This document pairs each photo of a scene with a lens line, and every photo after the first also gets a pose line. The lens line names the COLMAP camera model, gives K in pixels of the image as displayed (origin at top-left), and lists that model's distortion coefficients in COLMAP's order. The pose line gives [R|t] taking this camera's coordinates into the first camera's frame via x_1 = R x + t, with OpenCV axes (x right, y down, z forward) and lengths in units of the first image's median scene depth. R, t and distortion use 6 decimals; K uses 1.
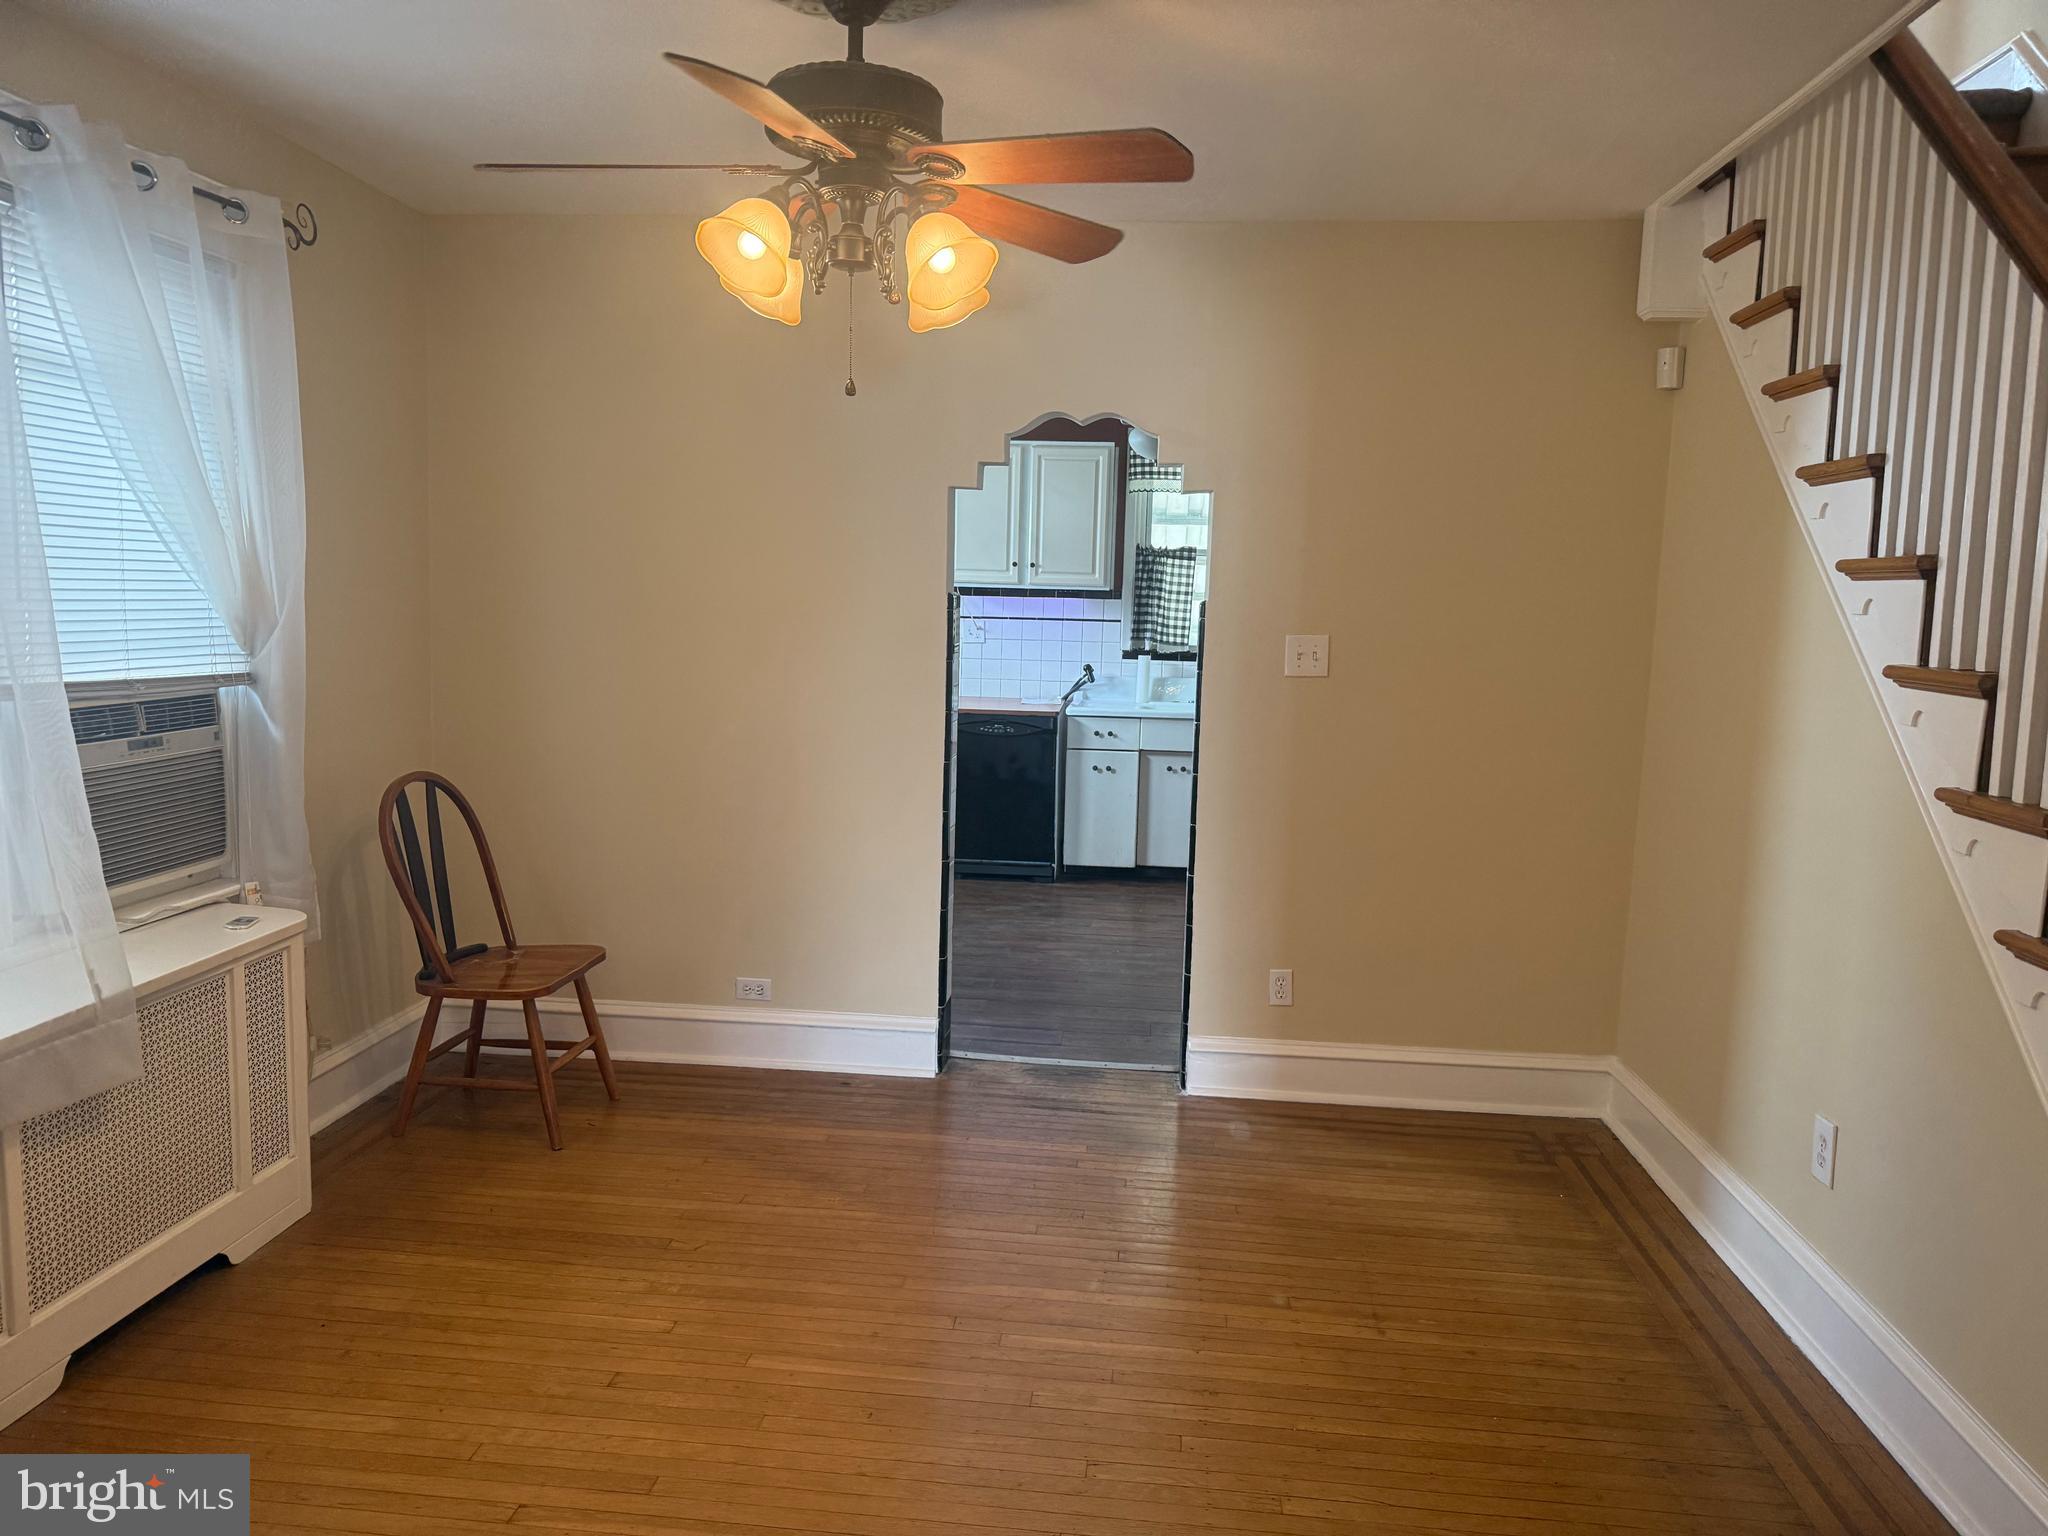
lens RADIAL K [[1416.7, 0, 1024.0], [0, 1416.7, 768.0], [0, 0, 1]] dist [0.127589, -0.146814]
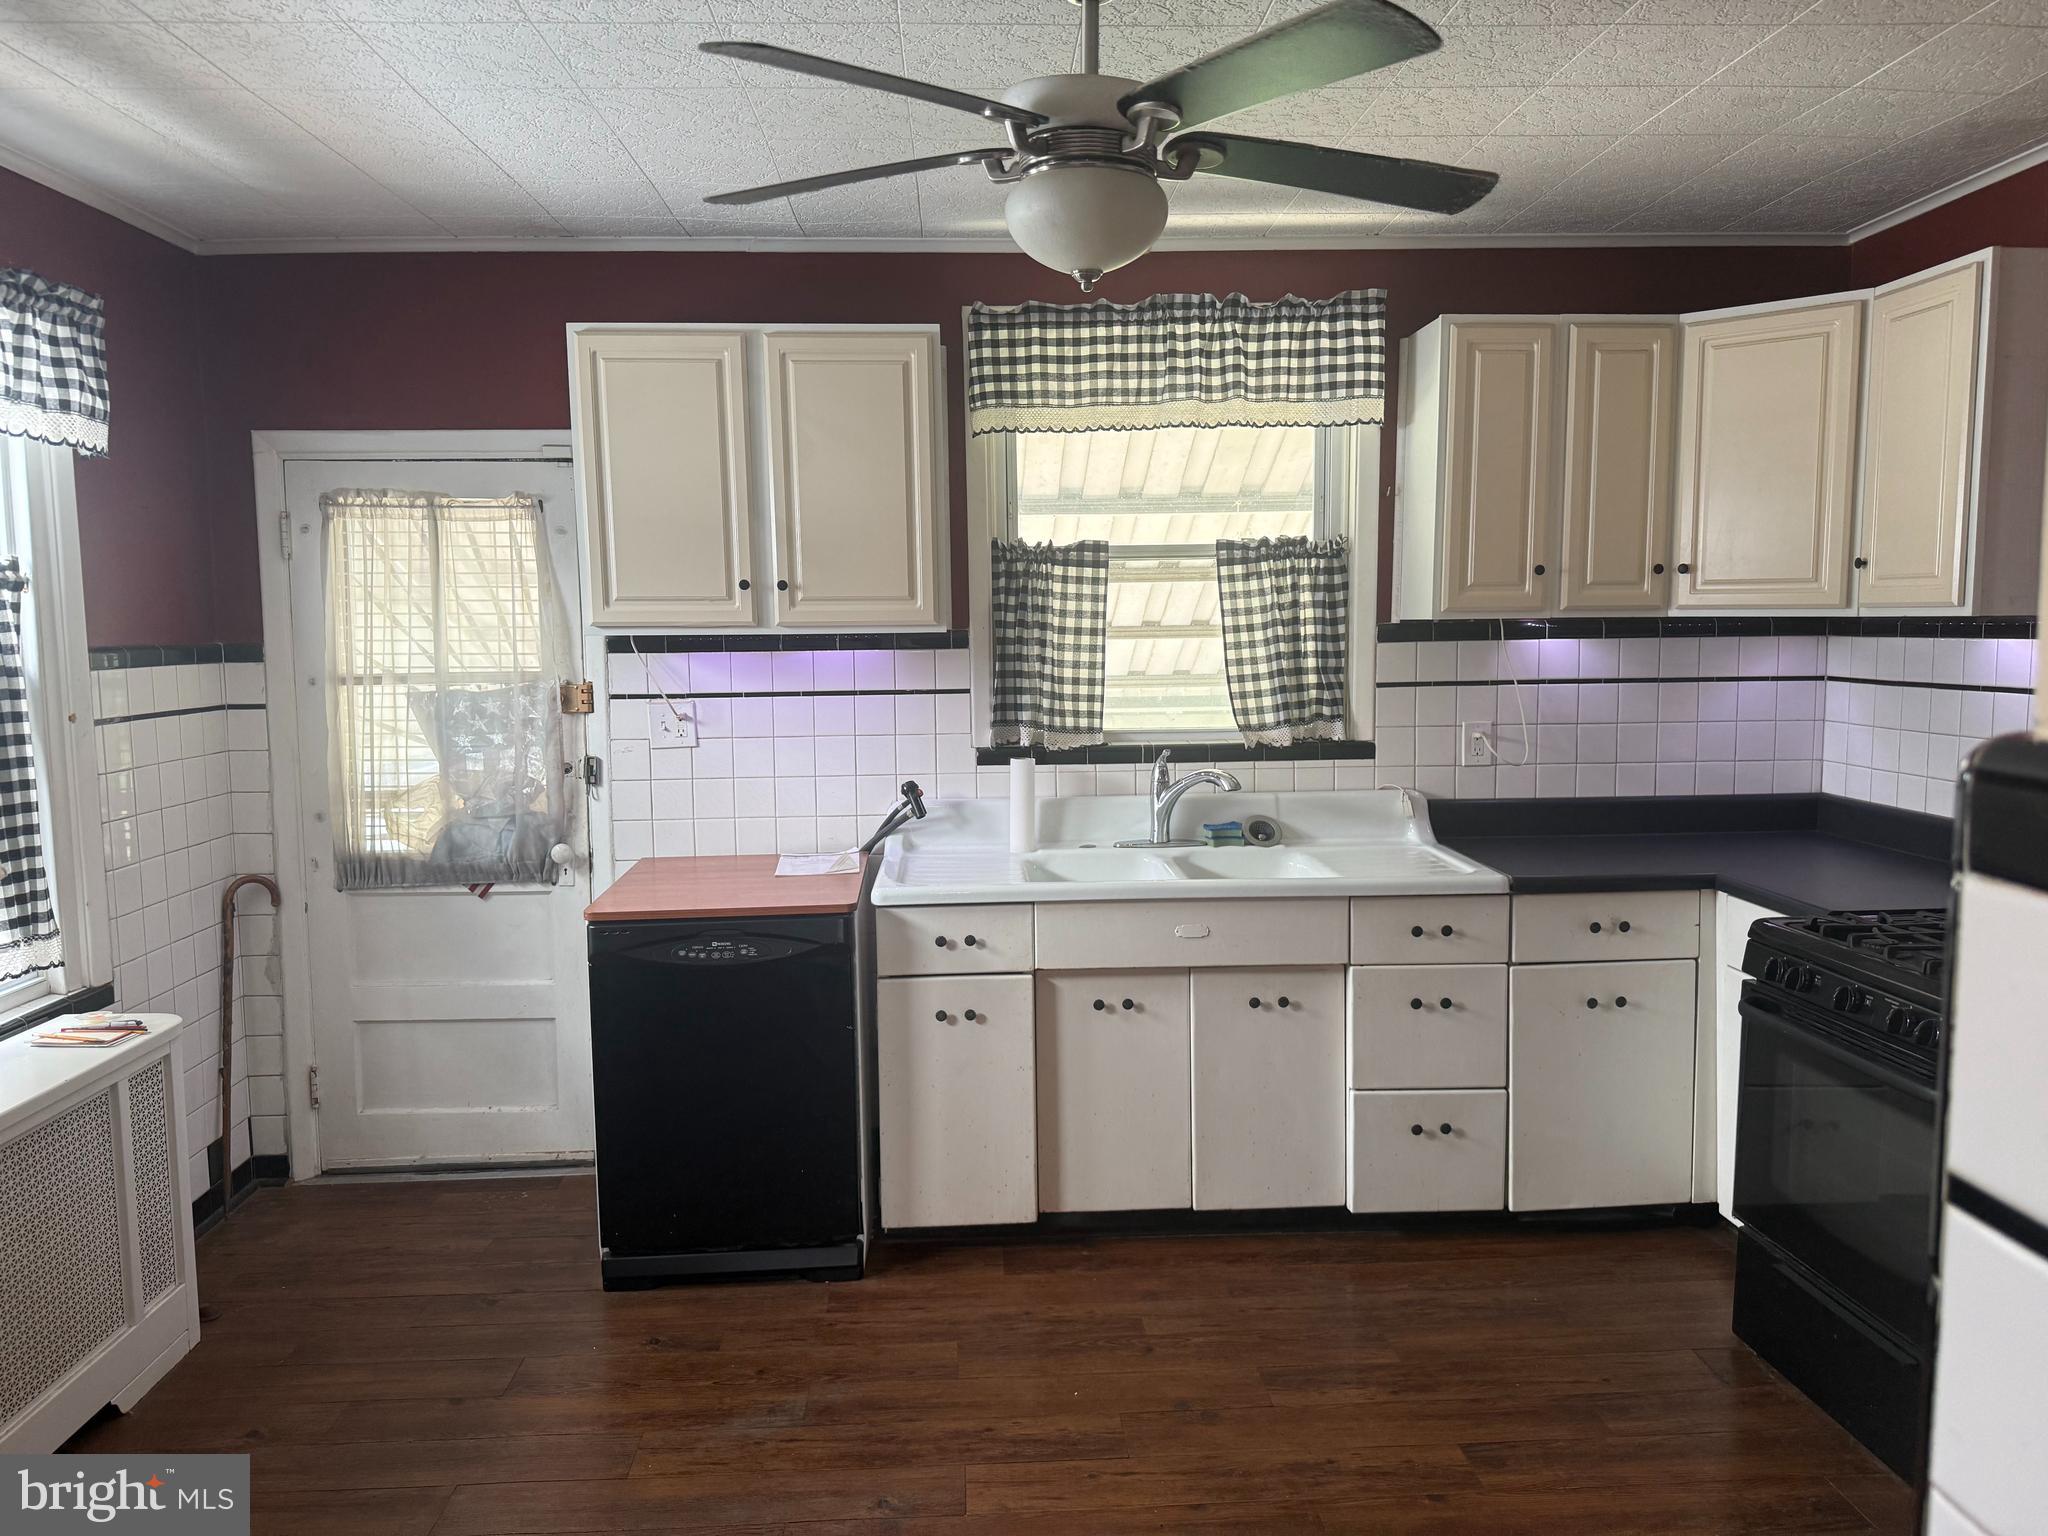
lens RADIAL K [[1416.7, 0, 1024.0], [0, 1416.7, 768.0], [0, 0, 1]] dist [0.127589, -0.146814]
pose [[0.988985, -0.054103, 0.137774, 0.017325], [0.057515, 0.998126, -0.020902, -0.069025], [-0.136385, 0.028596, 0.990243, 0.532534]]
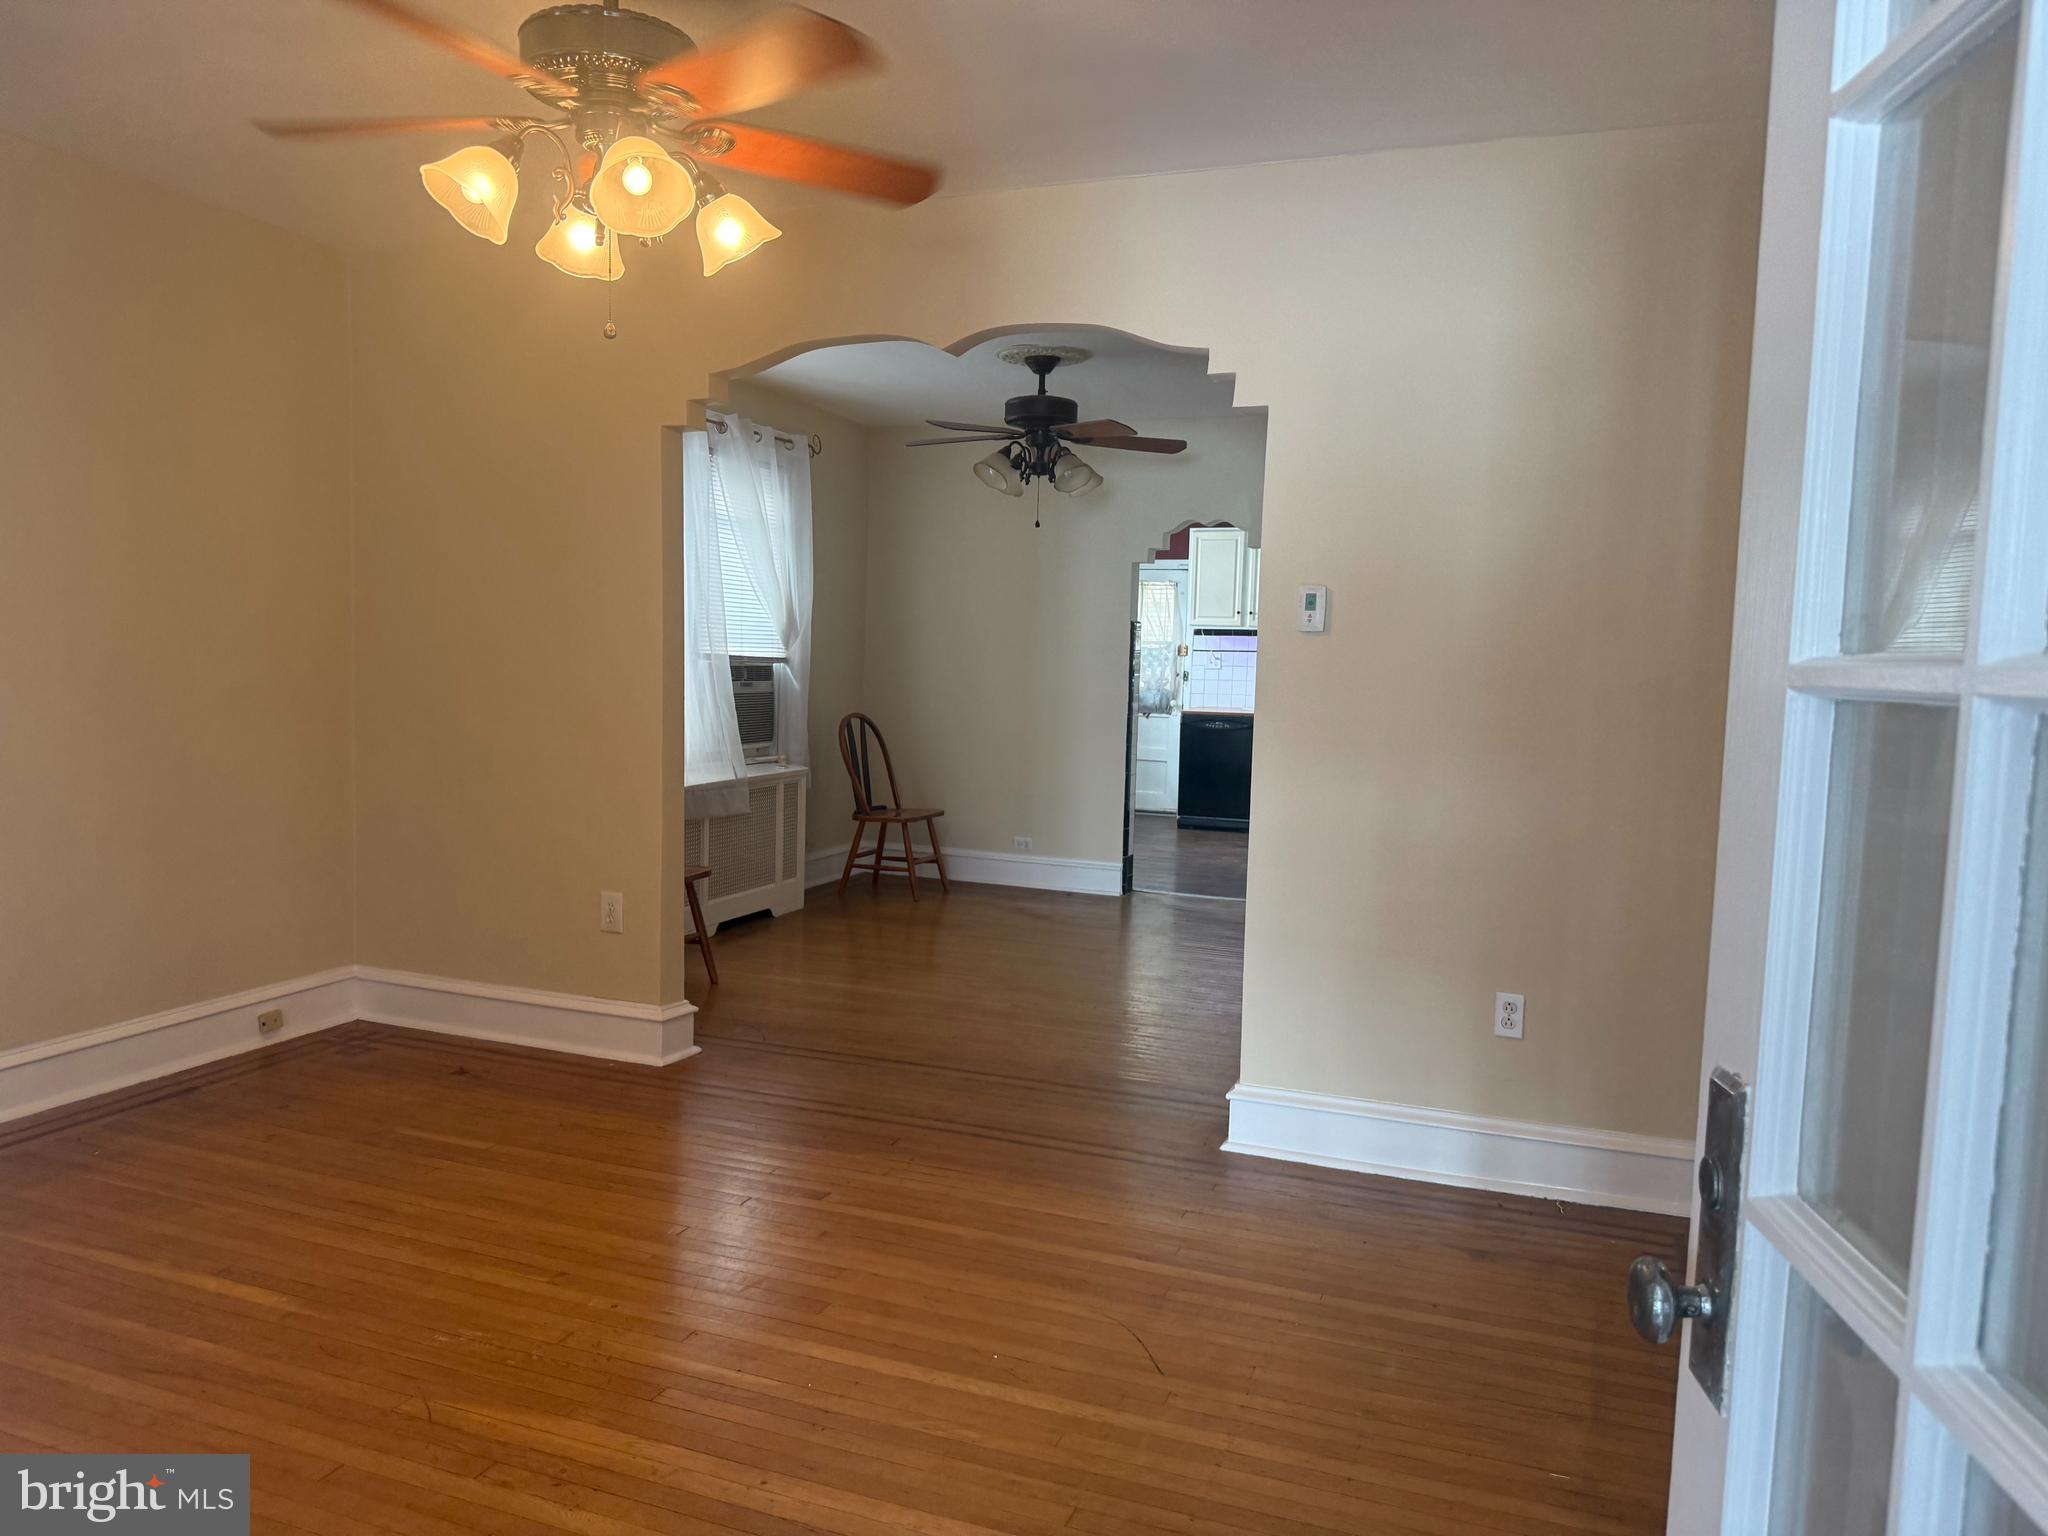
lens RADIAL K [[1394.8, 0, 1064.8], [0, 1394.8, 772.1], [0, 0, 1]] dist [0.320675, 0.000001]
pose [[0.970997, 0.022527, -0.238029, 0.169945], [-0.032439, 0.998759, -0.037805, 0.079141], [0.236882, 0.044429, 0.970522, -0.428260]]
